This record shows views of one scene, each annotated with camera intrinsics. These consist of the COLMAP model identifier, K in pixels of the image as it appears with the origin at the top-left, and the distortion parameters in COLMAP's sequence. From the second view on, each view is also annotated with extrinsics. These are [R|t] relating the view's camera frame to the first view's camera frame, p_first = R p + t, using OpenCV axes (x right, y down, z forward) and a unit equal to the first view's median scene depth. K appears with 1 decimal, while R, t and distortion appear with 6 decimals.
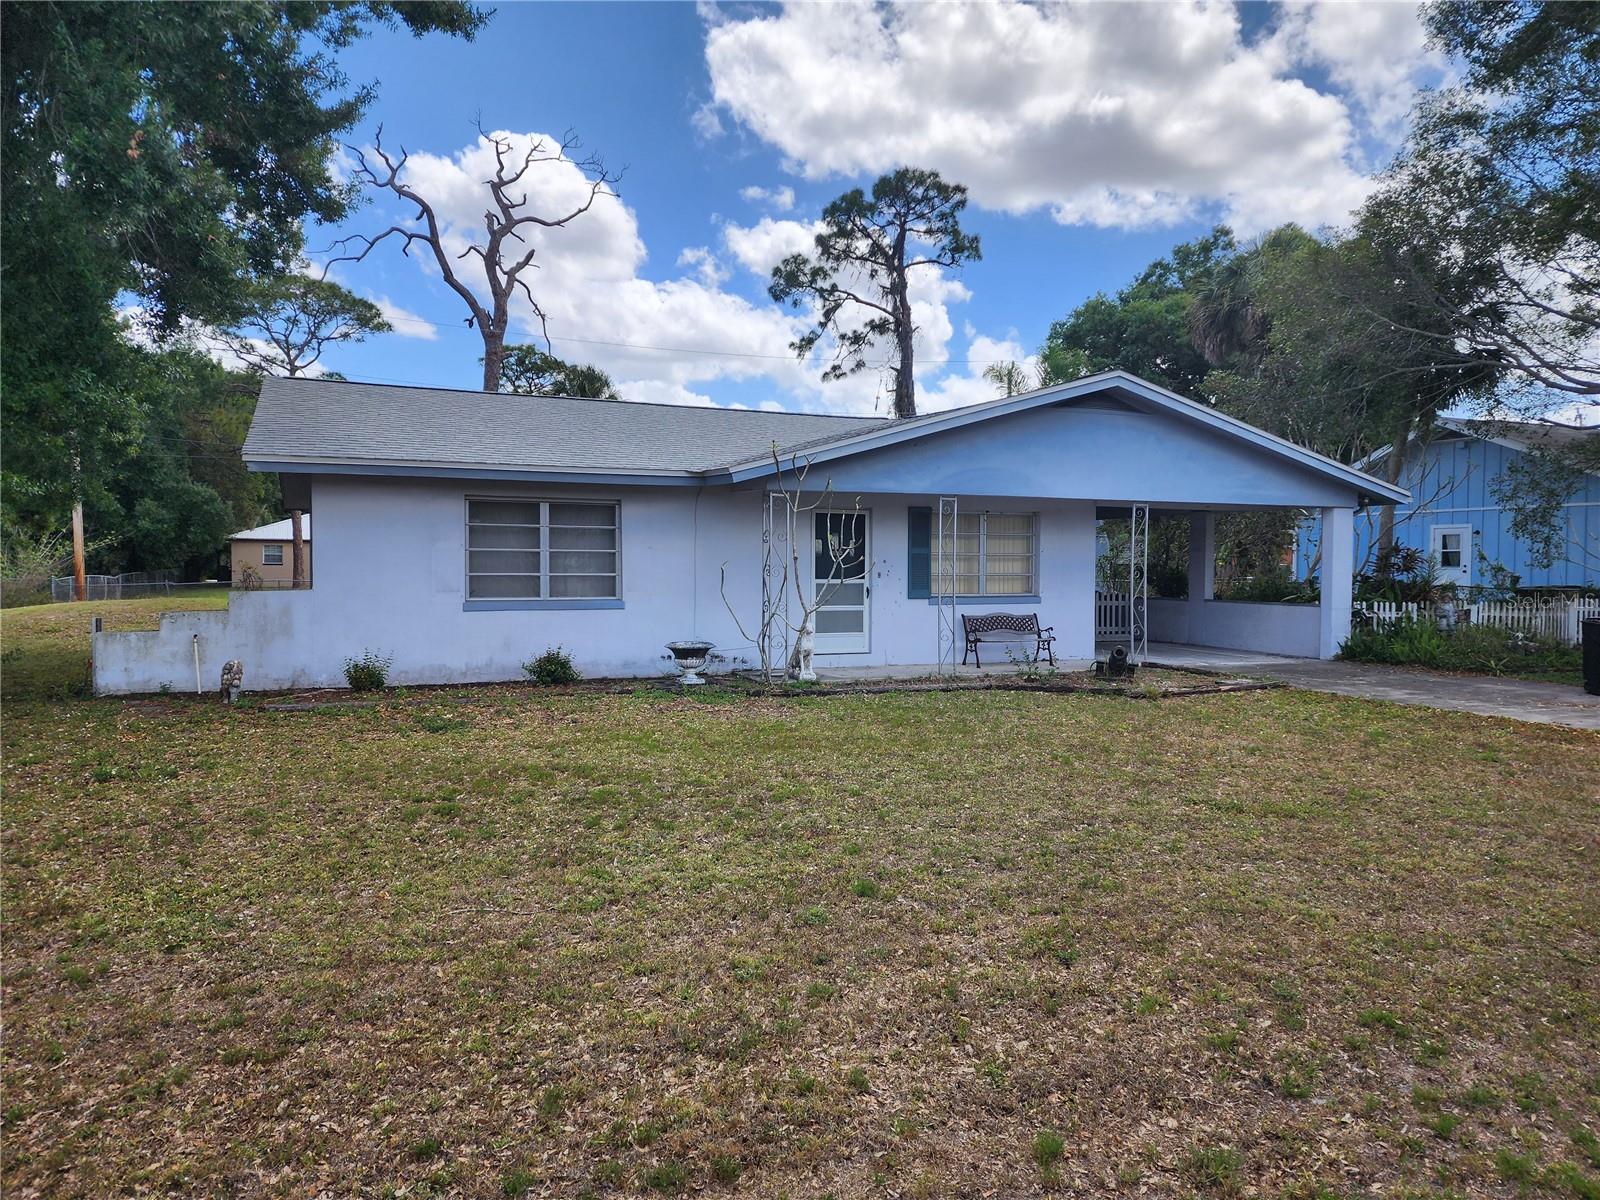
lens RADIAL K [[1066.6, 0, 809.5], [0, 1066.6, 584.1], [0, 0, 1]] dist [0.075328, -0.066625]
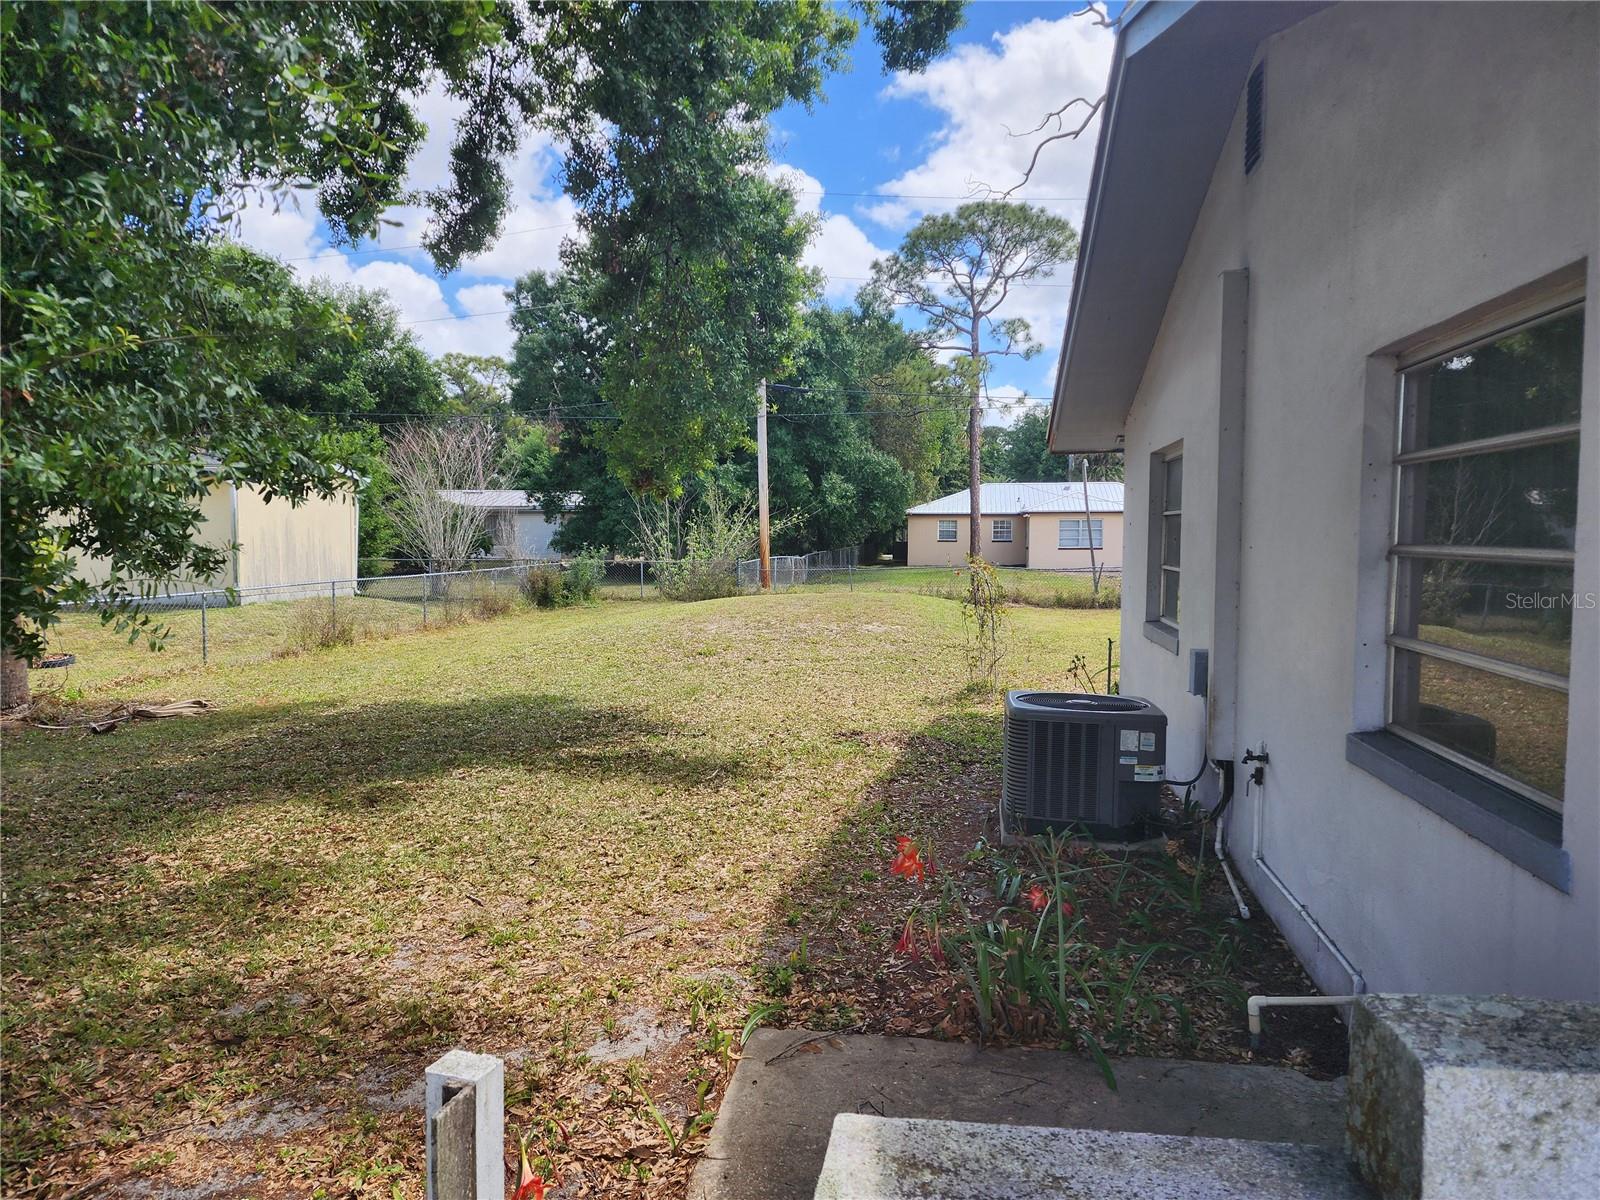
lens RADIAL K [[1066.6, 0, 799.5], [0, 1066.6, 601.6], [0, 0, 1]] dist [0.075328, -0.066625]
pose [[0.835547, 0.035095, -0.548297, -0.116031], [-0.010737, 0.998810, 0.047569, -0.009755], [0.549314, -0.033859, 0.834930, 0.197239]]
